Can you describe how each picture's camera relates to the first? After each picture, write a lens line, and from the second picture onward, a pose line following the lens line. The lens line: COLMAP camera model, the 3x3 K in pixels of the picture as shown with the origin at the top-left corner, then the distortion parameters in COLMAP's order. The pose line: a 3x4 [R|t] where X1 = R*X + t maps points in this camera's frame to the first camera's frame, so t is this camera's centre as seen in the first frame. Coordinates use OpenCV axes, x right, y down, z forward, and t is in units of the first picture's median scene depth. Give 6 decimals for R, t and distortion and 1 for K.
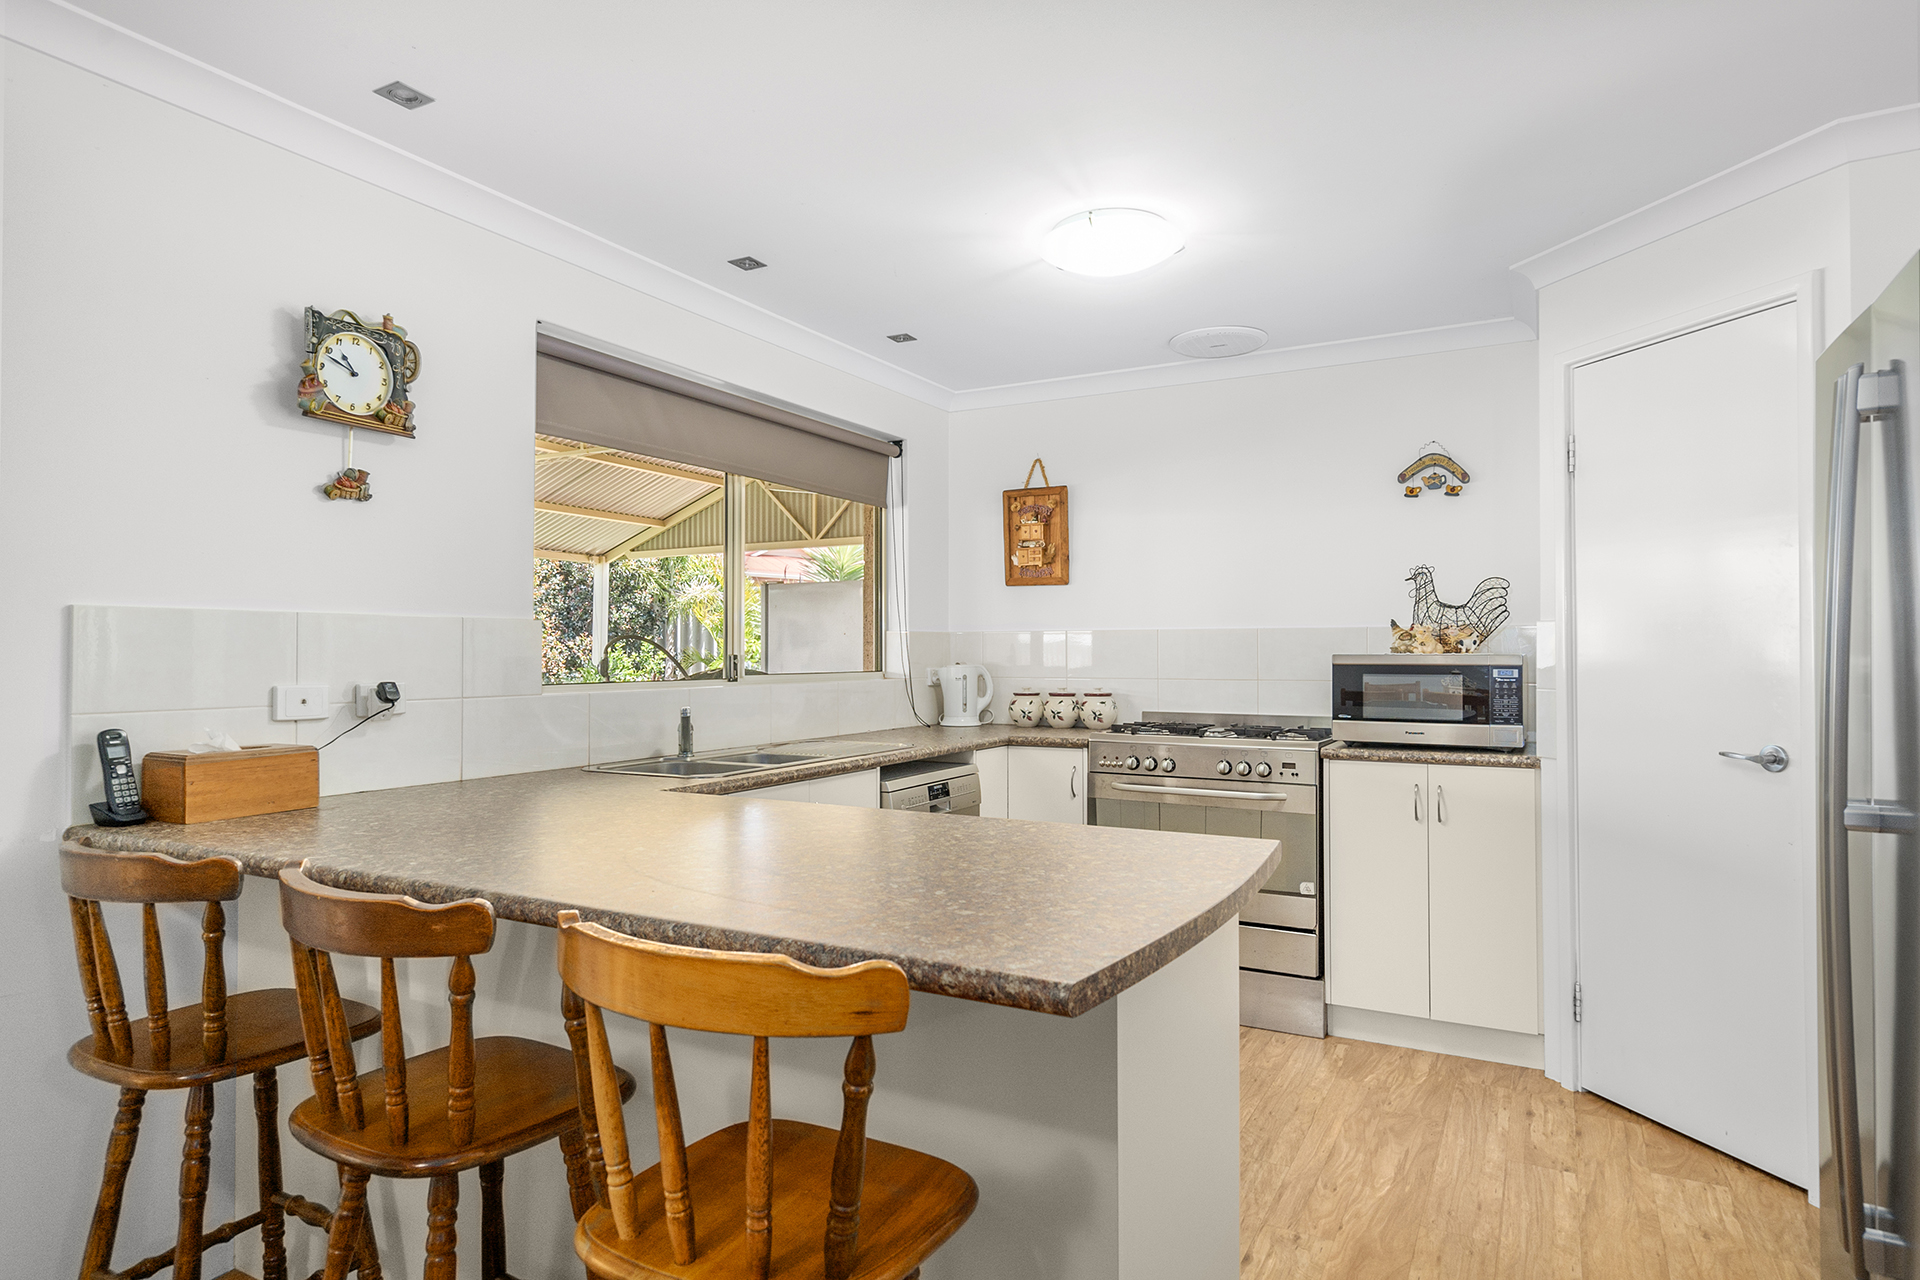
lens RADIAL K [[1306.1, 0, 960.0], [0, 1306.1, 640.0], [0, 0, 1]] dist [0.002635, 0.001267]
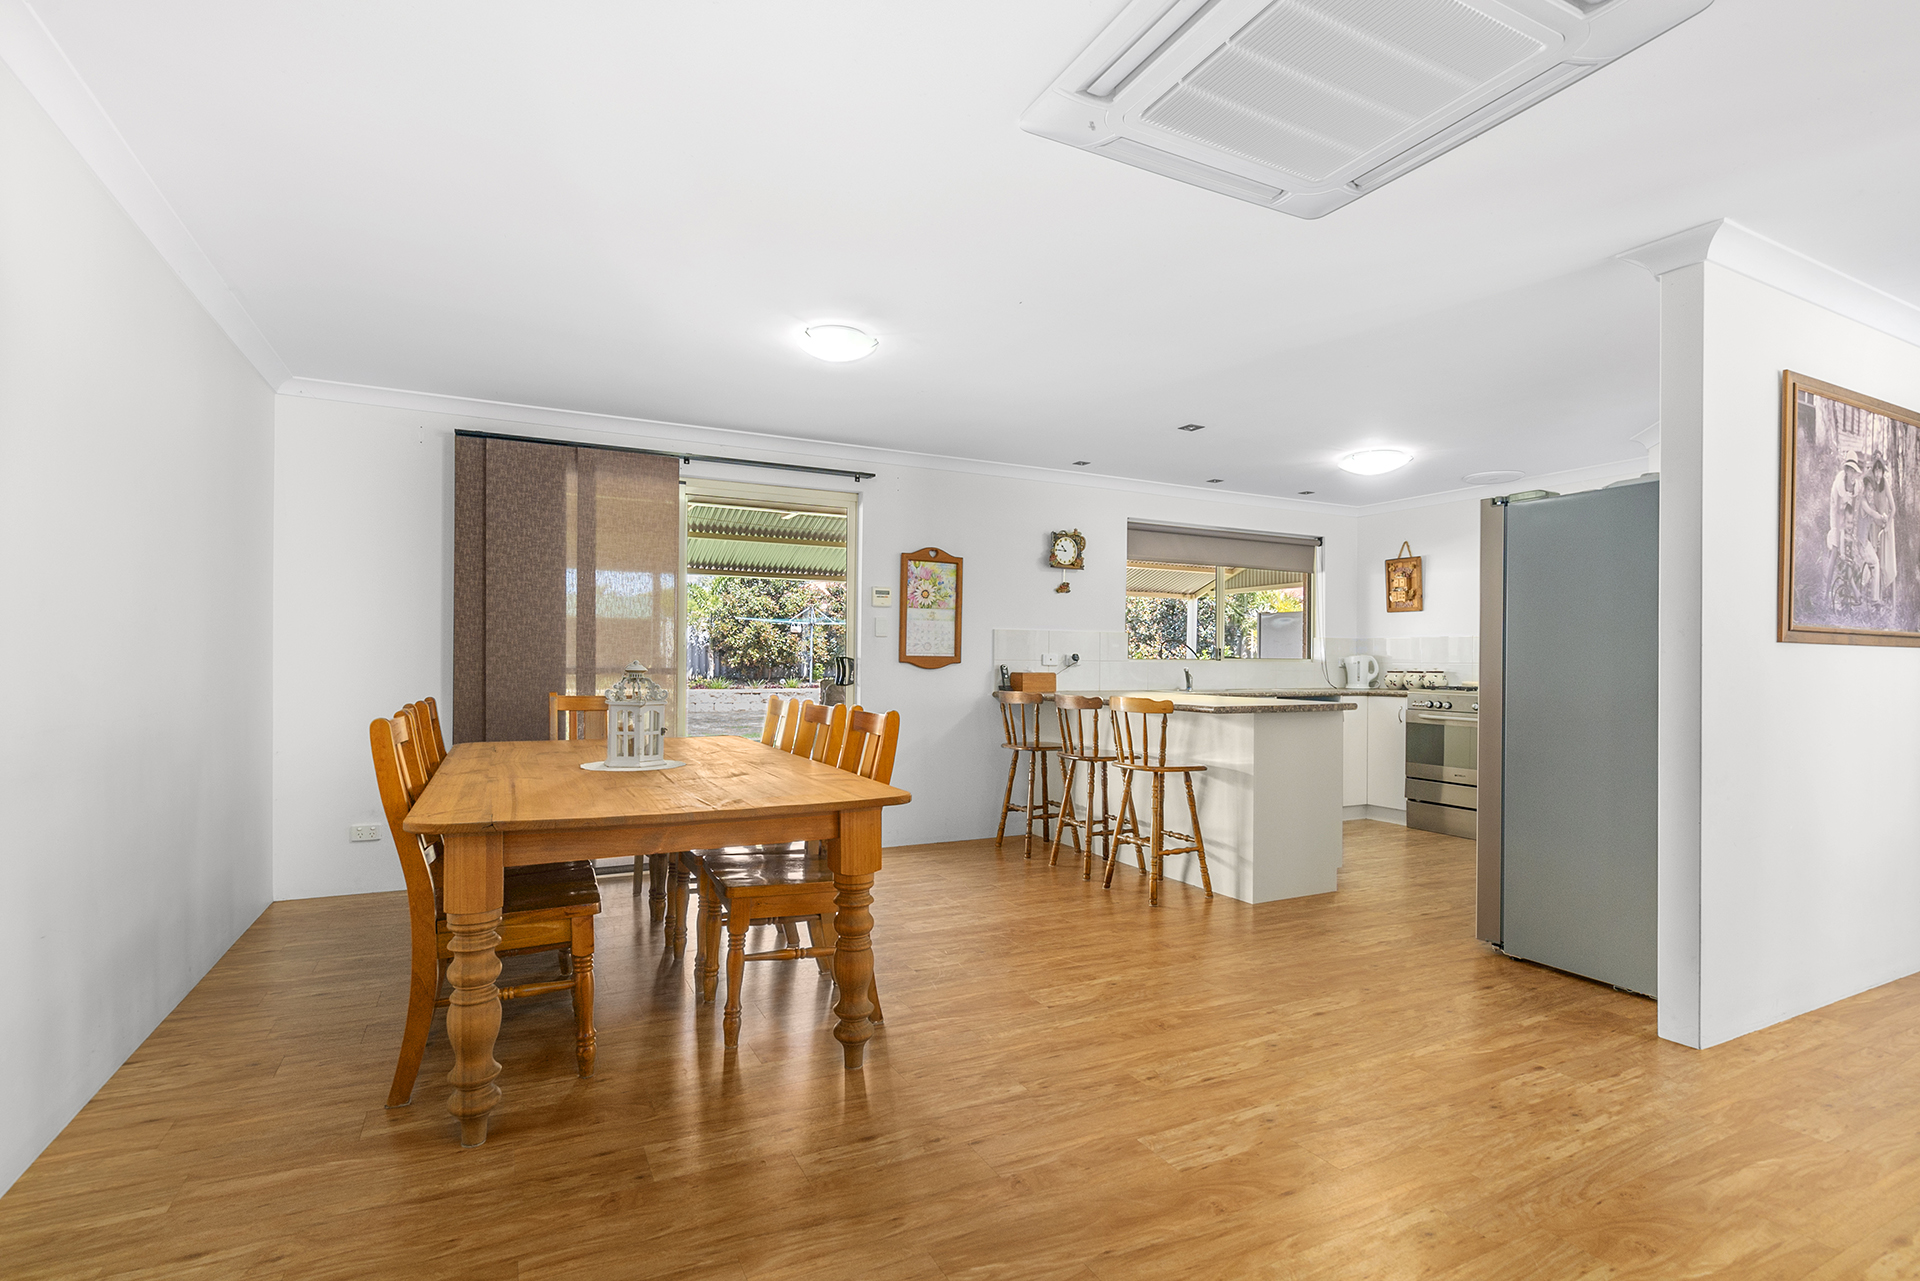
lens RADIAL K [[871.9, 0, 960.0], [0, 871.9, 640.5], [0, 0, 1]] dist [-0.000045, -0.000096]
pose [[0.860586, -0.004707, -0.509284, 0.153676], [-0.000082, 0.999956, -0.009380, 0.009665], [0.509305, 0.008114, 0.860548, -0.373755]]
